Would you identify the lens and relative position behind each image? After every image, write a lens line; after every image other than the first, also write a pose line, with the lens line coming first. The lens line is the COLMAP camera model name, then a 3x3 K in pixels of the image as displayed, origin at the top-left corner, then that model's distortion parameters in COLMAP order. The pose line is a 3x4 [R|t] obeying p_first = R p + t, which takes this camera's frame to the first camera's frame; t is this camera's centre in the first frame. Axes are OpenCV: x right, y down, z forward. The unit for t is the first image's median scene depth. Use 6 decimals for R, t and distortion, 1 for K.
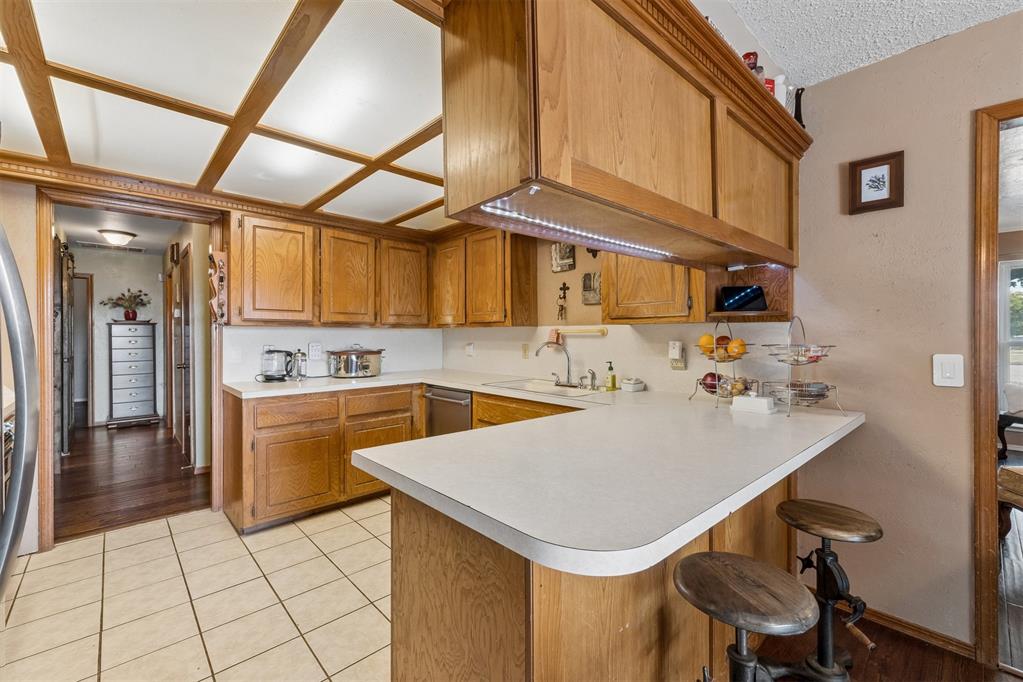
lens RADIAL K [[432.8, 0, 511.6], [0, 432.8, 338.4], [0, 0, 1]] dist [-0.000264, 0.000302]
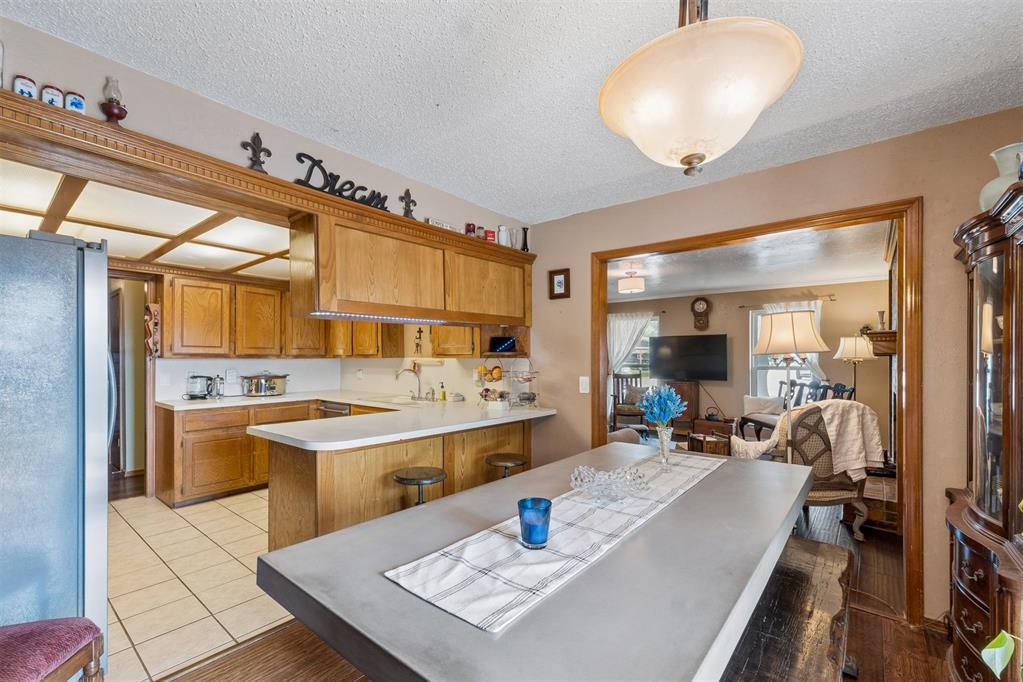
lens RADIAL K [[432.8, 0, 515.7], [0, 432.8, 357.6], [0, 0, 1]] dist [-0.000264, 0.000302]
pose [[0.989082, 0.000127, 0.147368, 0.240101], [0.001005, 0.999971, -0.007609, -0.019203], [-0.147365, 0.007674, 0.989052, -0.496159]]
